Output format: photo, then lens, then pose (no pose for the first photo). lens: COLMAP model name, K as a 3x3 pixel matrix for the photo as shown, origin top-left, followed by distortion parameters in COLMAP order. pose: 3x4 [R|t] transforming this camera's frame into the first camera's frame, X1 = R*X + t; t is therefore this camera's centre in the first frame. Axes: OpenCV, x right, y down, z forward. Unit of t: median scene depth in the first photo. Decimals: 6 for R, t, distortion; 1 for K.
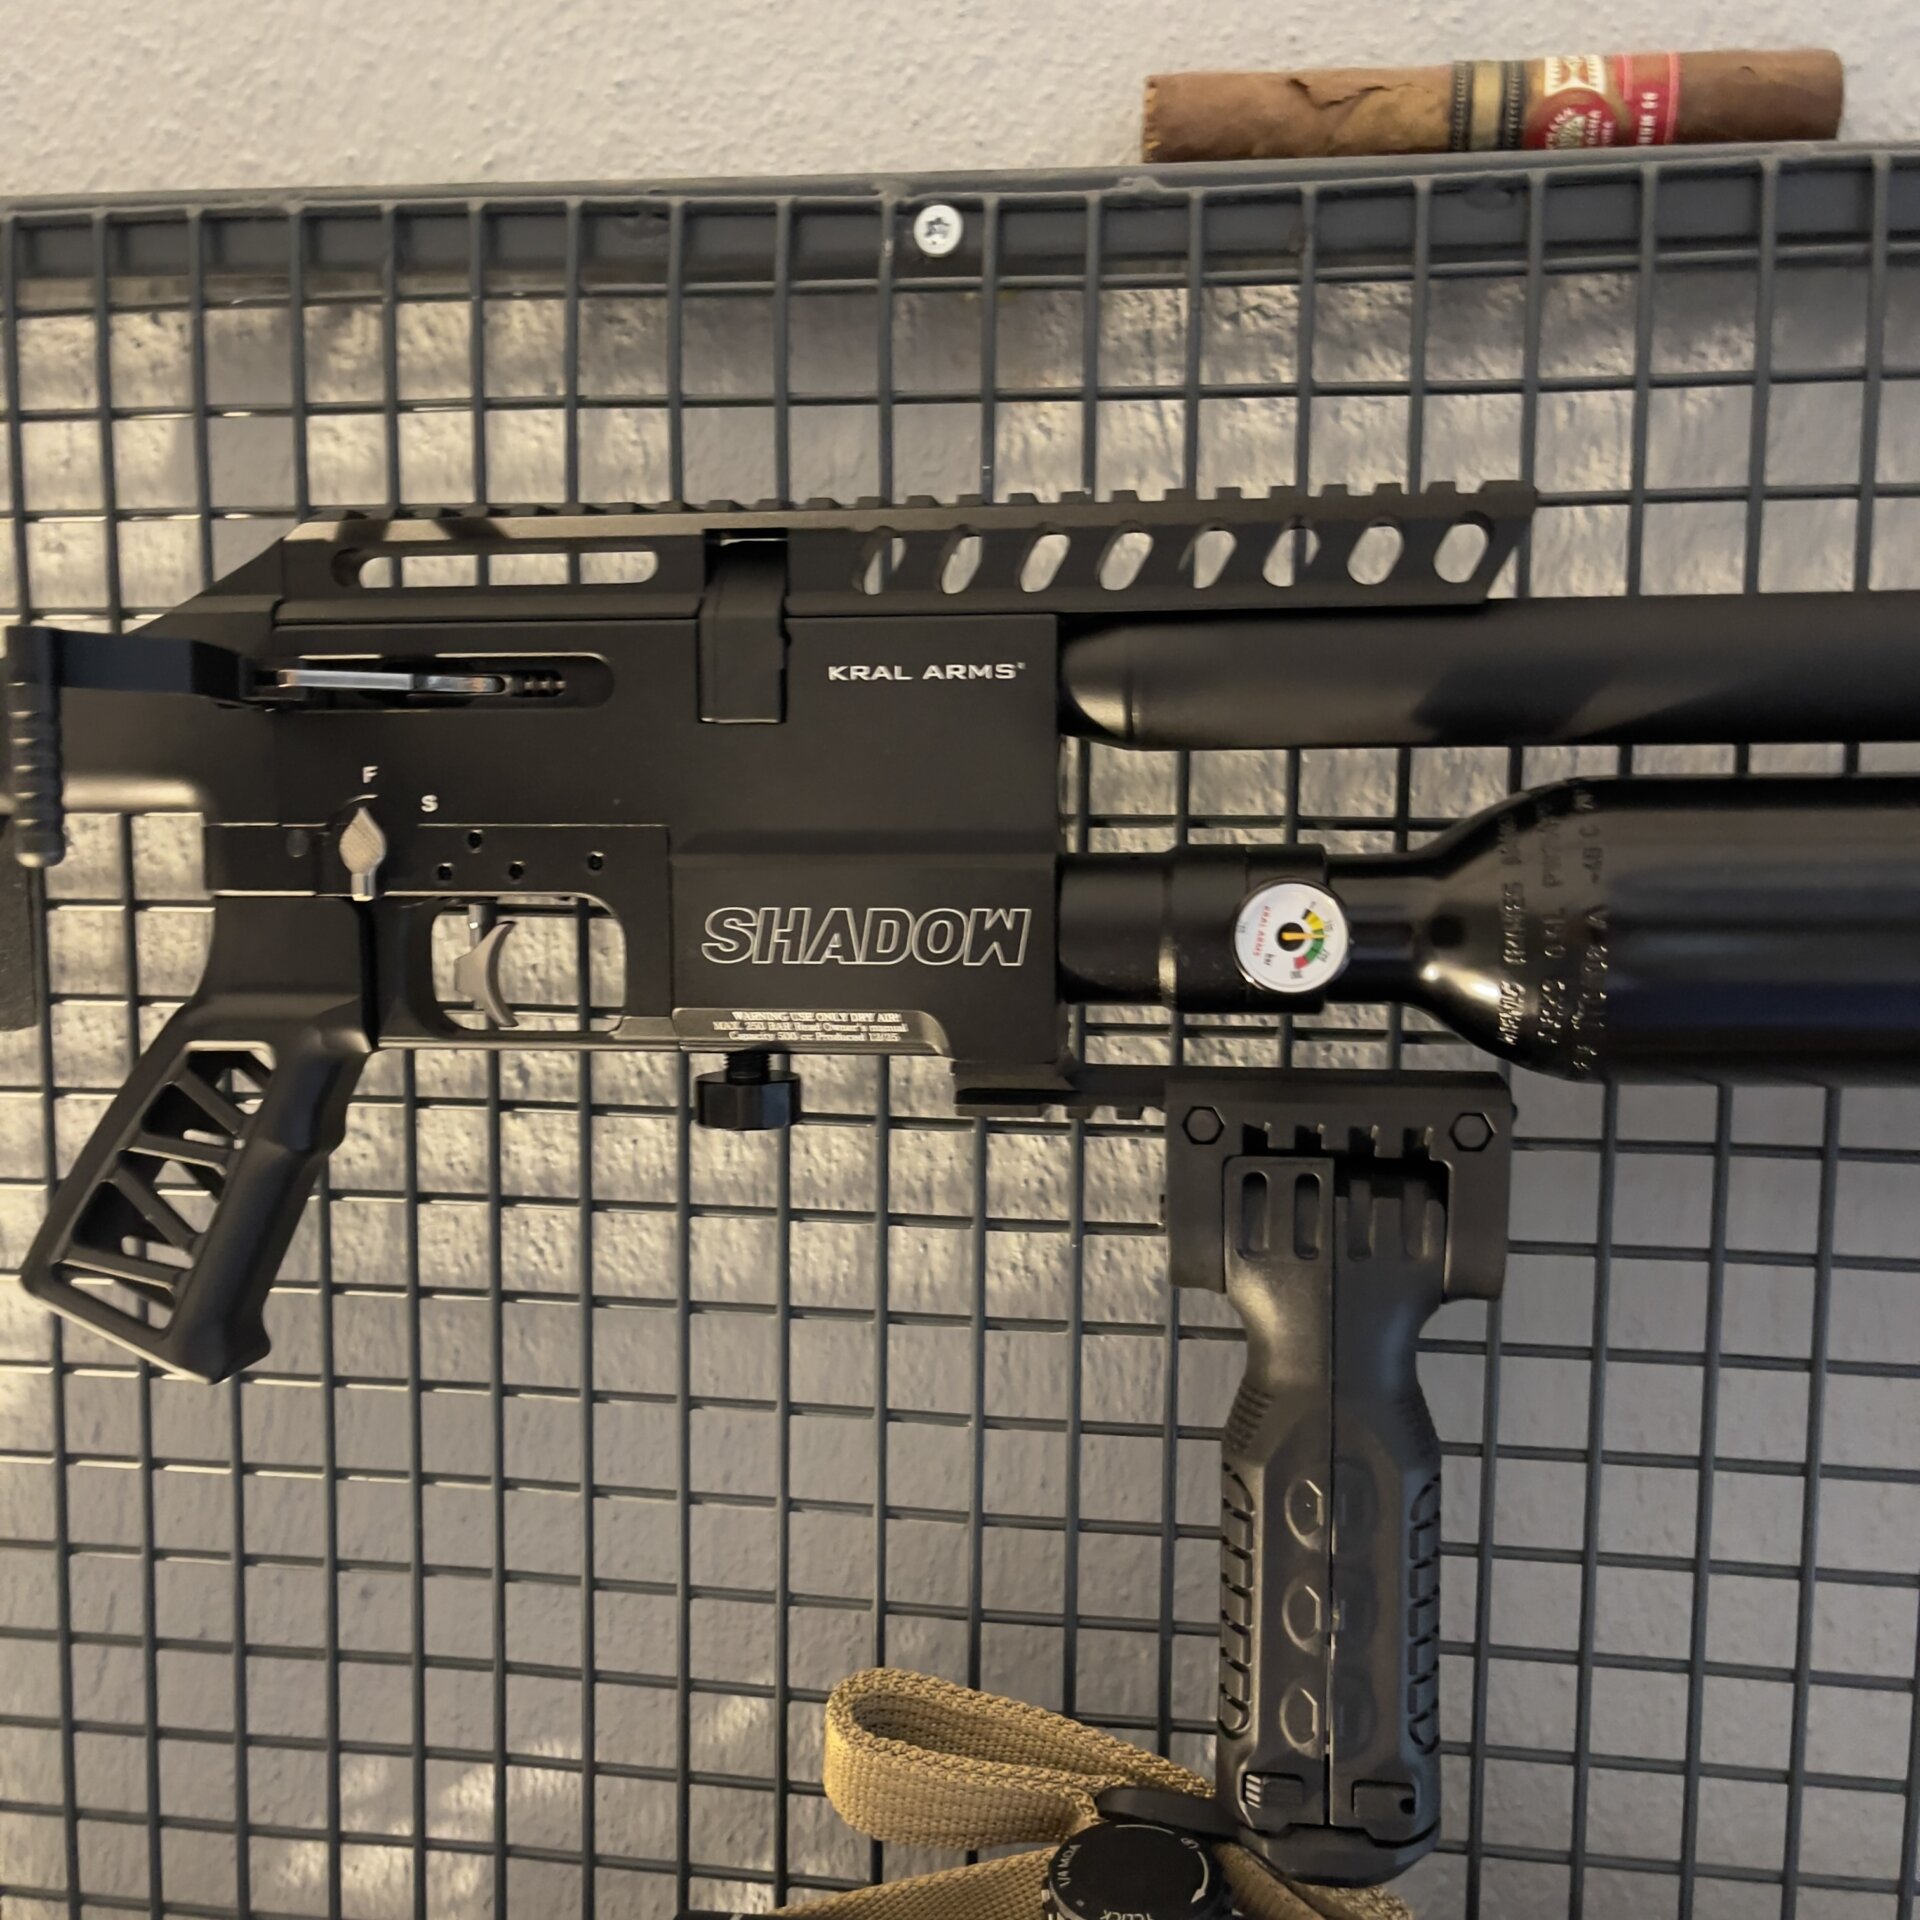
lens RADIAL K [[1820.7, 0, 959.5], [0, 1820.7, 876.3], [0, 0, 1]] dist [0.076295, -0.091141]
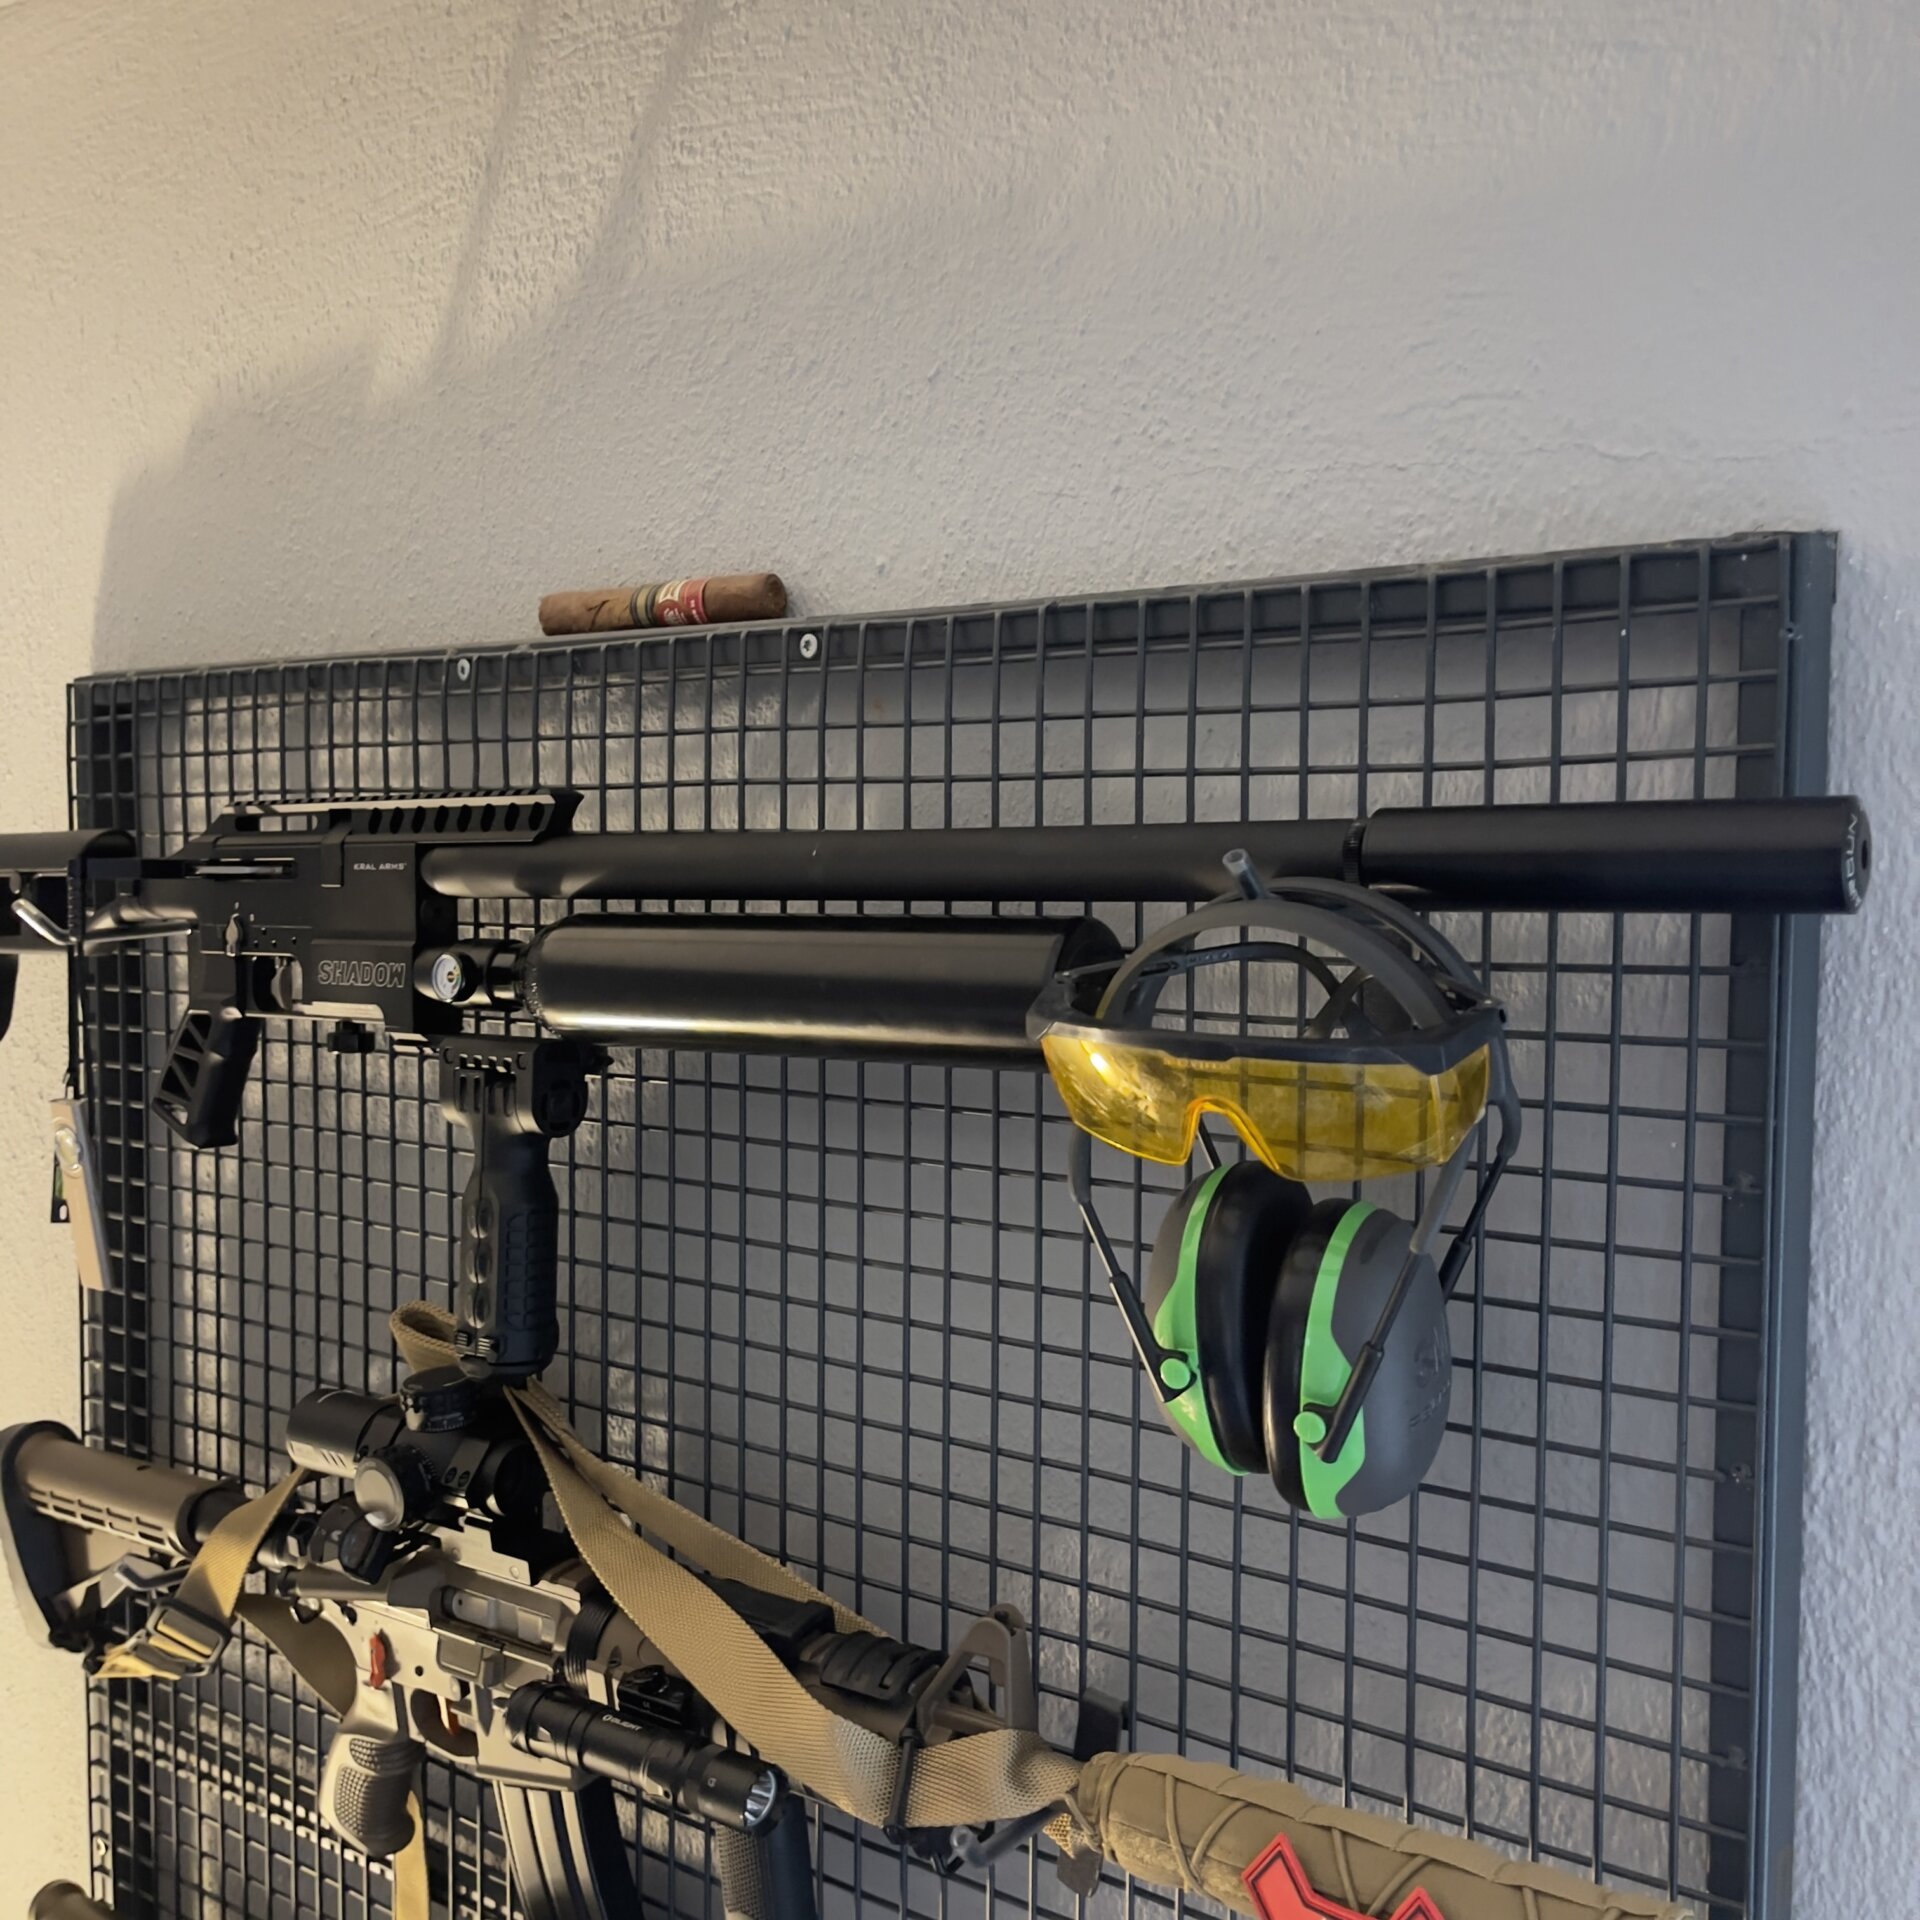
lens RADIAL K [[1974.0, 0, 960.0], [0, 1974.0, 960.0], [0, 0, 1]] dist [0.017661, -0.025862]
pose [[0.880856, 0.024564, -0.472747, 1.490180], [-0.041595, 0.998806, -0.025603, 0.037878], [0.471554, 0.042216, 0.880826, -0.746110]]
